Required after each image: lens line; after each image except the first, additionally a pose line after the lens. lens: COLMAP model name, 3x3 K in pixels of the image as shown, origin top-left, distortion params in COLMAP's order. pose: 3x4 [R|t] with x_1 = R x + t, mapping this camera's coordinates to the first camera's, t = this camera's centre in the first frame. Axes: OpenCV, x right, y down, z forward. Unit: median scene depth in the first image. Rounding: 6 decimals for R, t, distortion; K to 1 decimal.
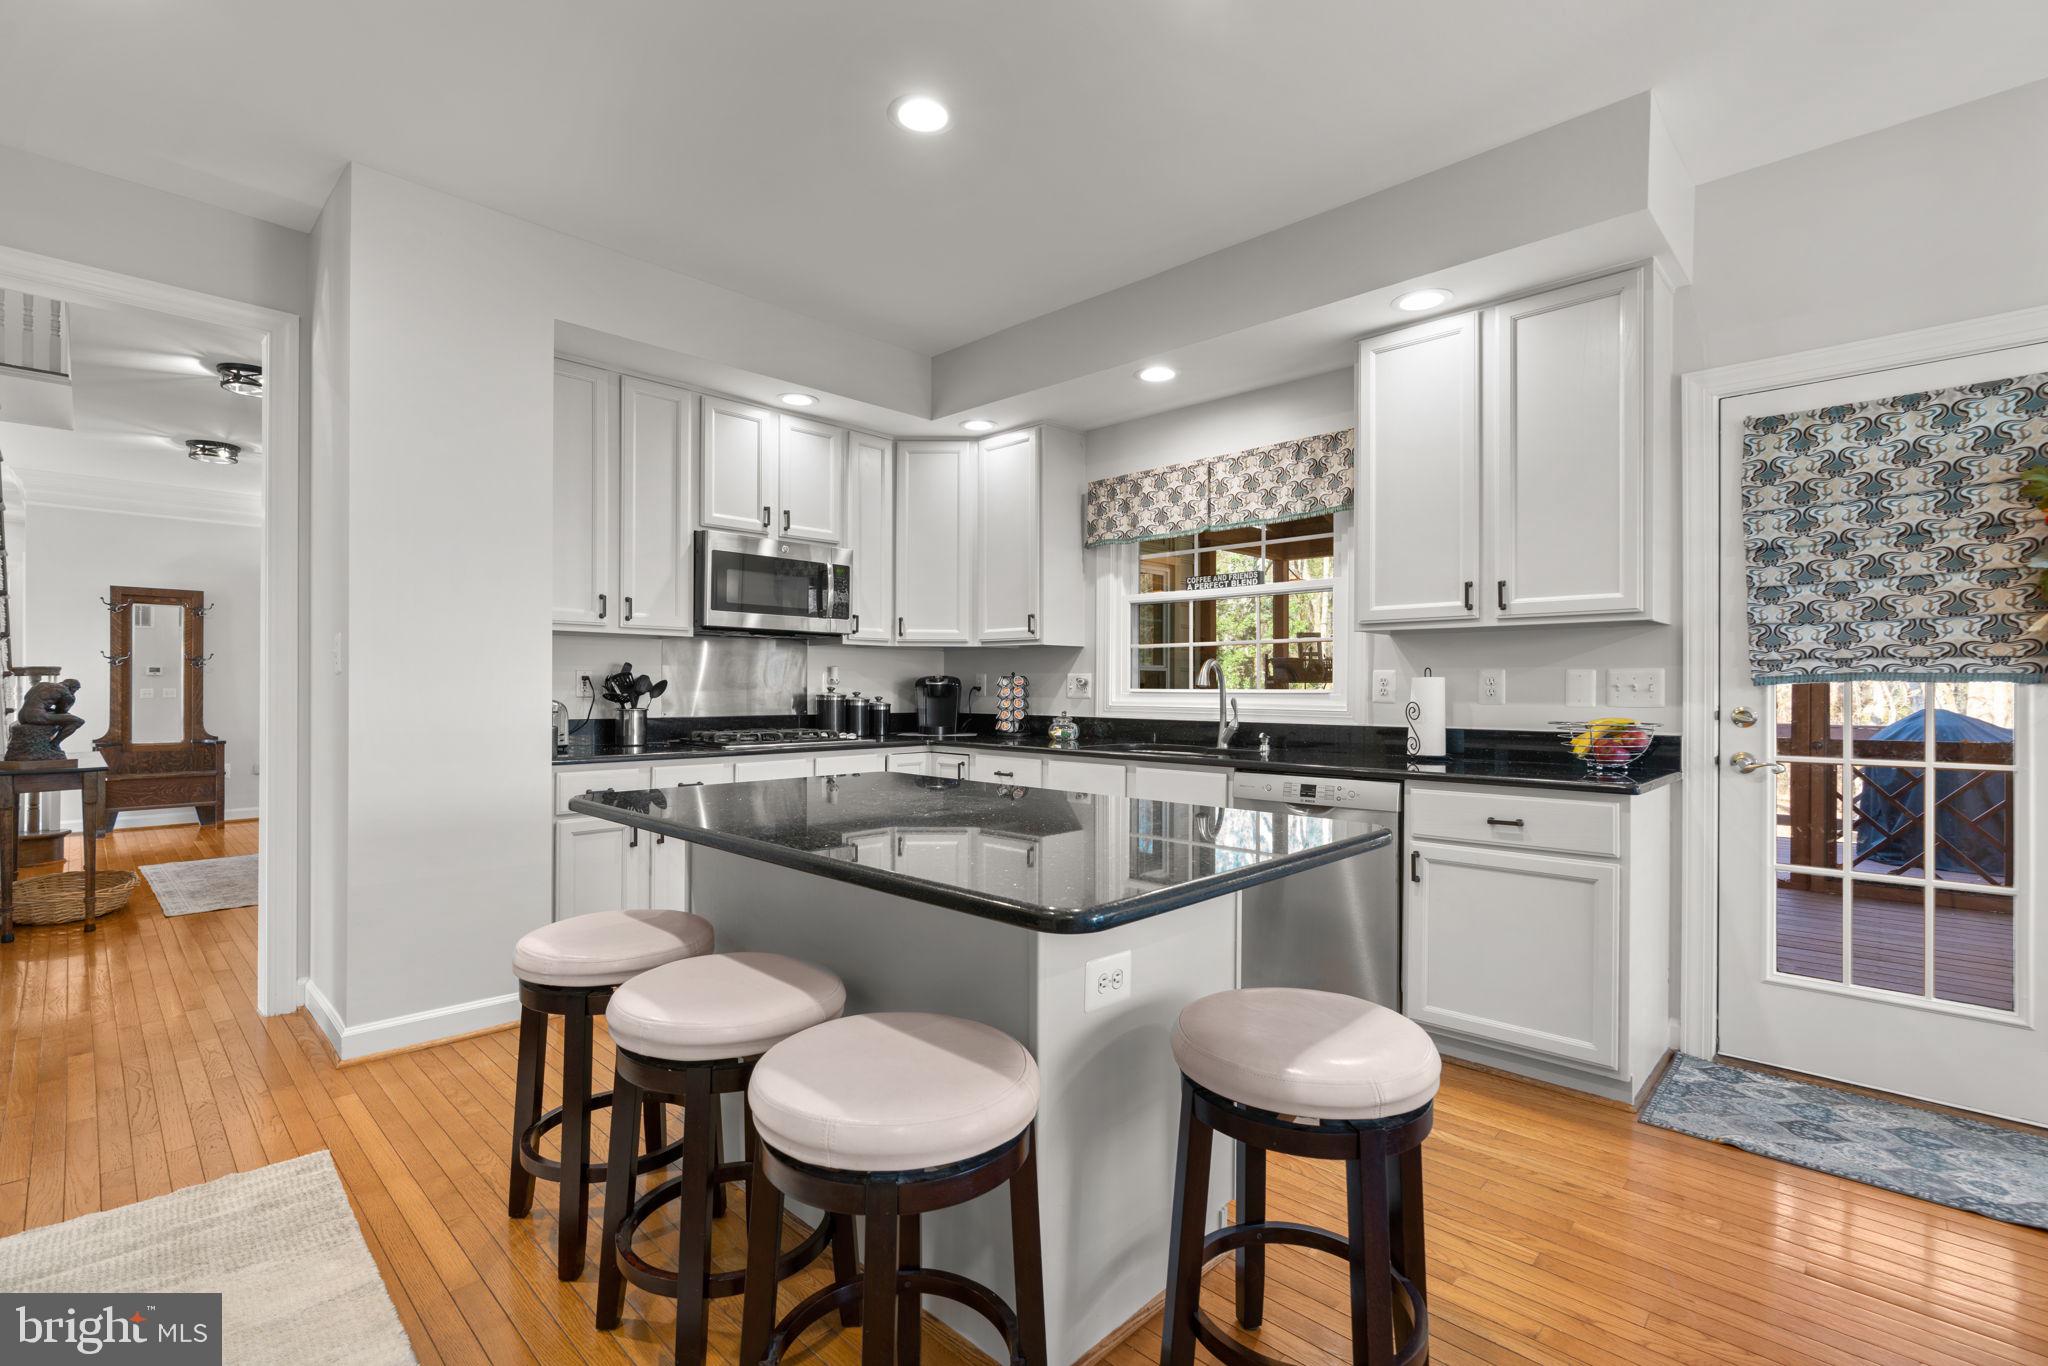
lens RADIAL K [[919.7, 0, 1021.4], [0, 919.7, 680.6], [0, 0, 1]] dist [-0.016865, 0.007429]
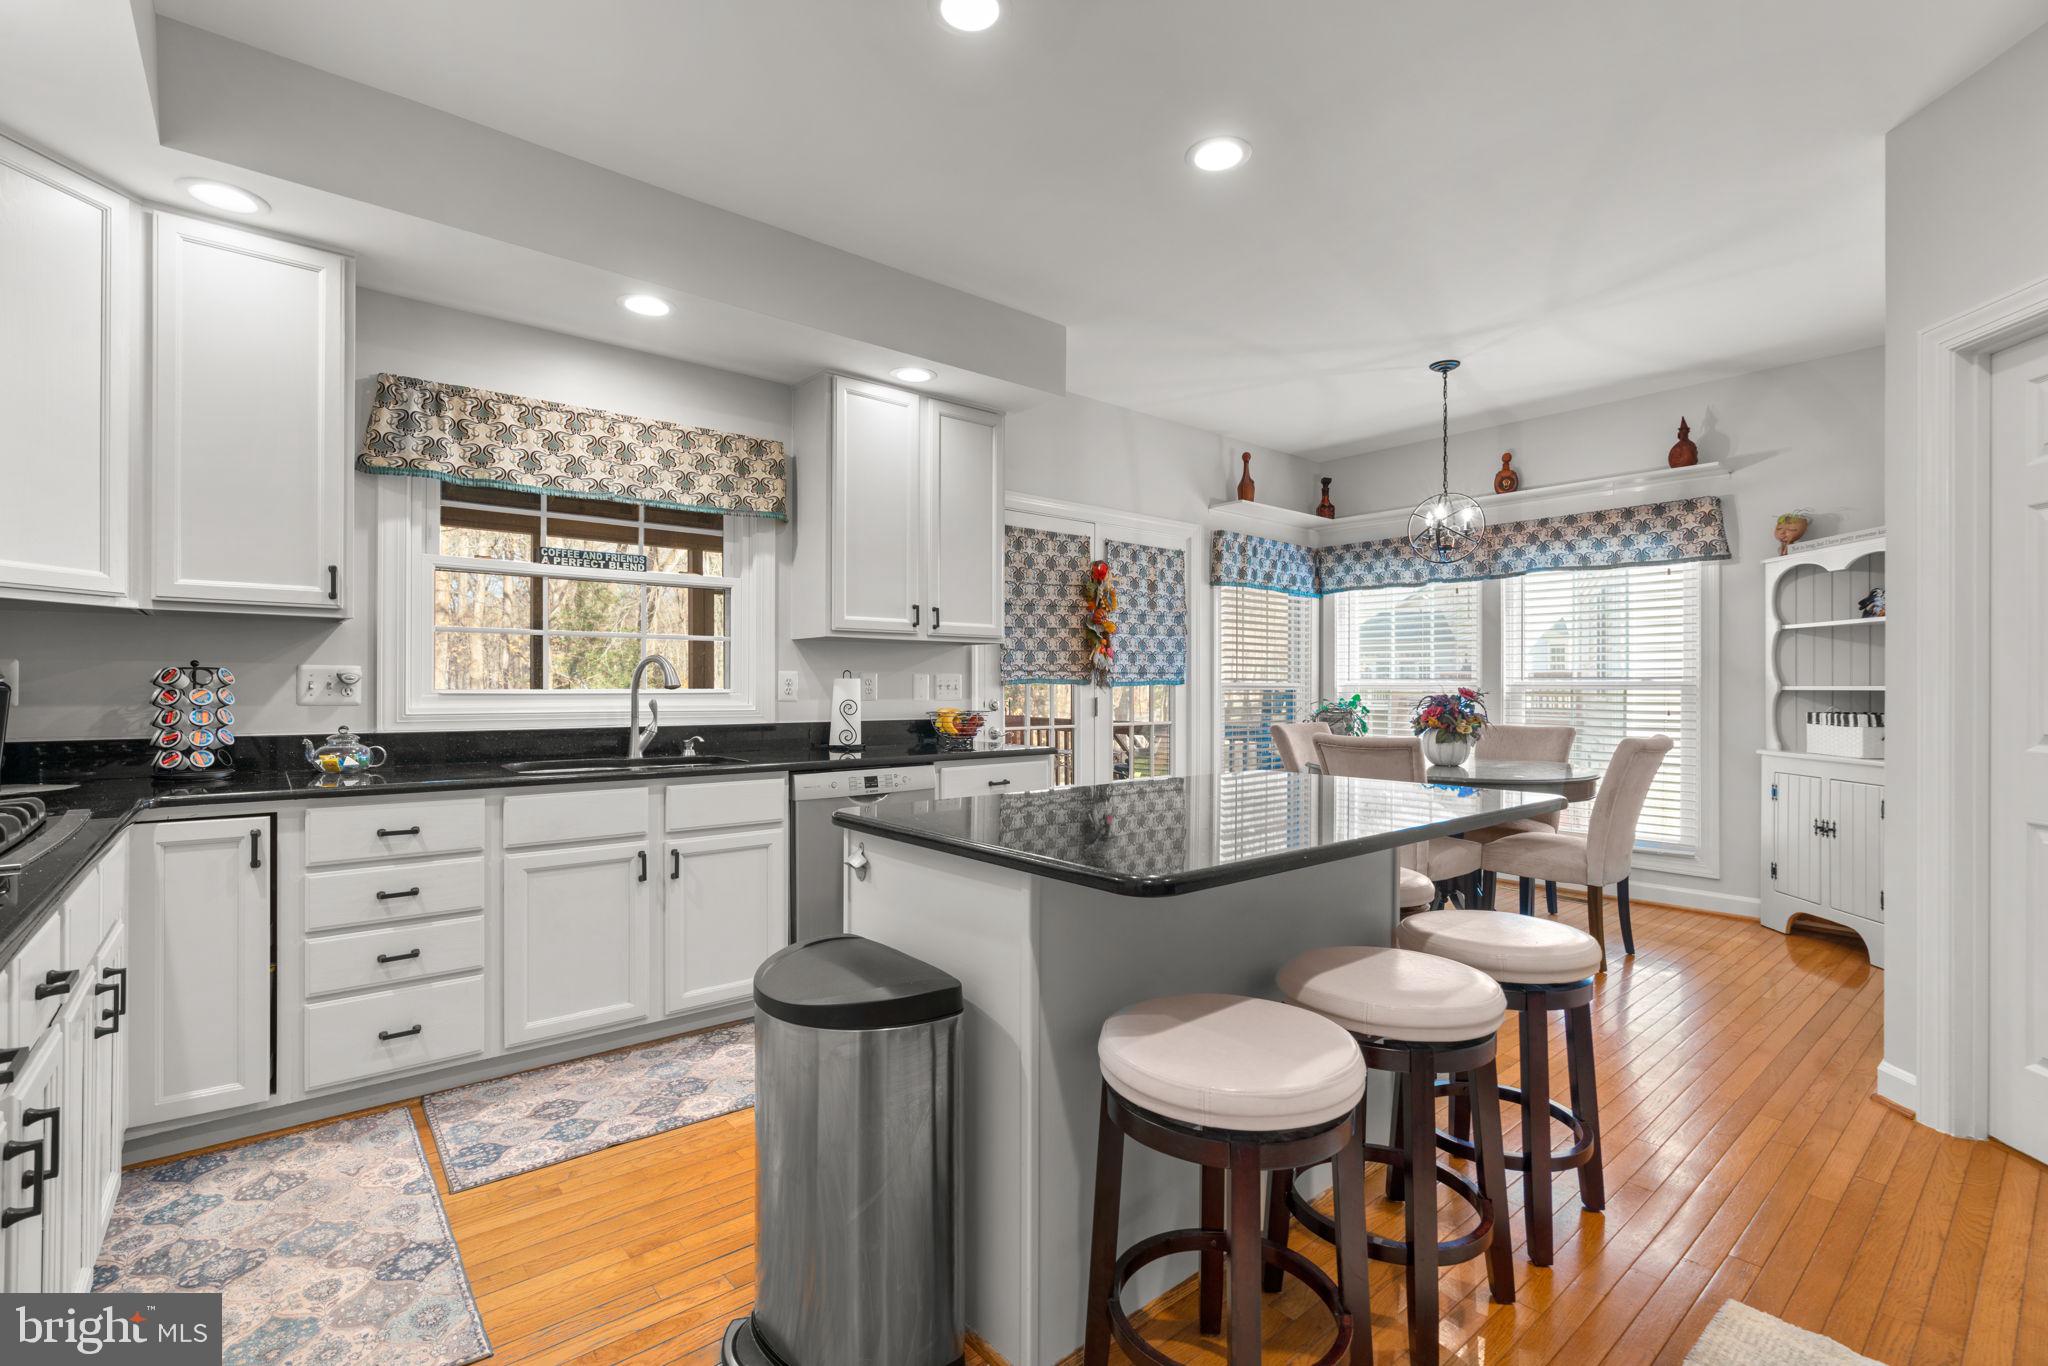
lens RADIAL K [[919.7, 0, 1021.4], [0, 919.7, 680.6], [0, 0, 1]] dist [-0.016865, 0.007429]
pose [[0.107221, 0.002602, 0.994232, -0.613160], [-0.009871, 0.999950, -0.001552, -0.001223], [-0.994186, -0.009648, 0.107241, 0.565073]]
